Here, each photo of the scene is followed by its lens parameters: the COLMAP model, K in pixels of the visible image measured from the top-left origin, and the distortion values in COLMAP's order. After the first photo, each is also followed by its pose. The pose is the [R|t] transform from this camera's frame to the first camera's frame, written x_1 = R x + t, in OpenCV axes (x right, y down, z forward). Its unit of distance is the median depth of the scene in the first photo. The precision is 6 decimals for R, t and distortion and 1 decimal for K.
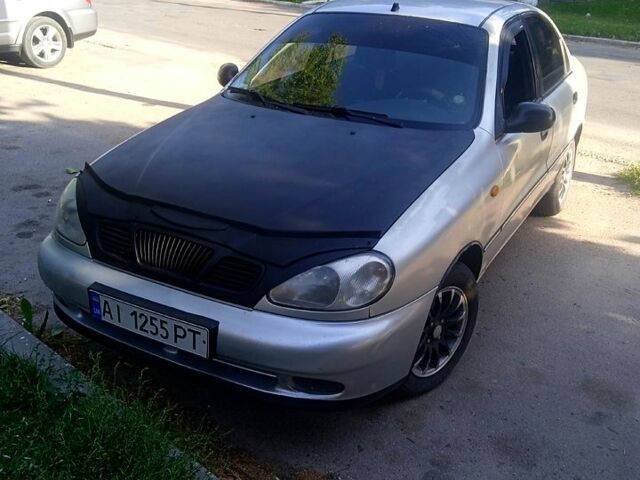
lens RADIAL K [[695.2, 0, 320.0], [0, 695.2, 240.0], [0, 0, 1]] dist [0.010486, 0.004724]
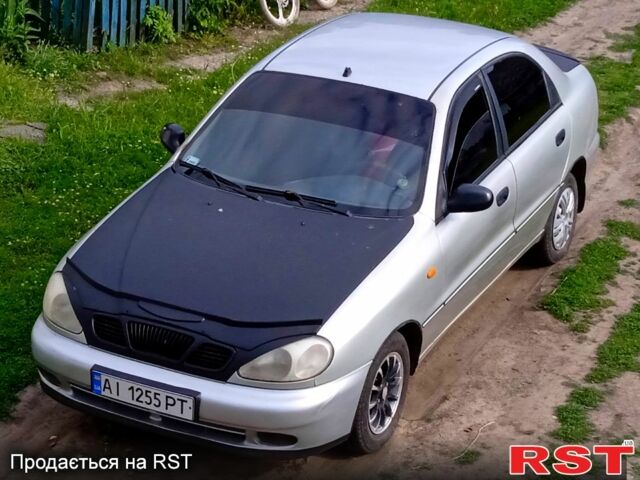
lens RADIAL K [[1513.9, 0, 320.3], [0, 1513.9, 310.4], [0, 0, 1]] dist [0.026181, -0.060343]
pose [[0.999223, -0.024158, 0.031133, -0.004223], [0.022807, 0.998812, 0.043054, -0.151409], [-0.032136, -0.042310, 0.998588, -1.811161]]
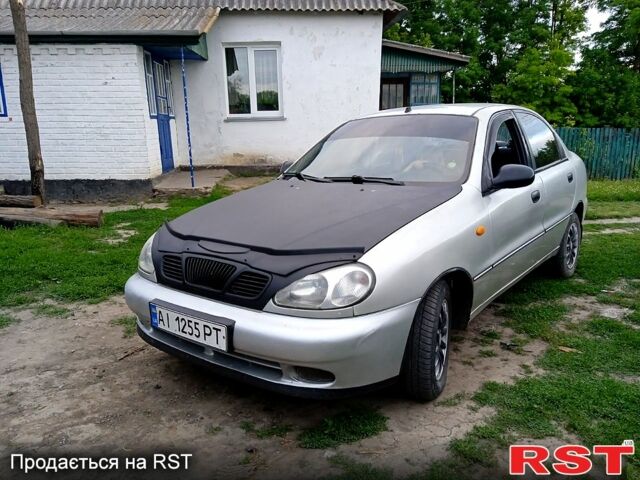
lens RADIAL K [[524.6, 0, 320.0], [0, 524.6, 240.0], [0, 0, 1]] dist [0.007159, -0.003760]
pose [[0.984553, -0.035856, -0.171378, 0.168453], [0.004814, 0.983980, -0.178211, 0.138923], [0.175022, 0.174633, 0.968953, 0.077351]]
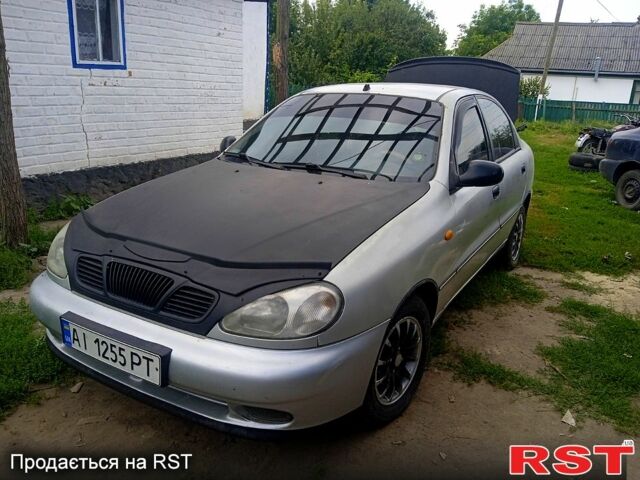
lens RADIAL K [[524.6, 0, 320.0], [0, 524.6, 240.0], [0, 0, 1]] dist [0.007159, -0.003760]
pose [[0.999430, 0.004658, -0.033449, 0.095055], [-0.008307, 0.993920, -0.109788, 0.039460], [0.032734, 0.110003, 0.993392, 0.213374]]
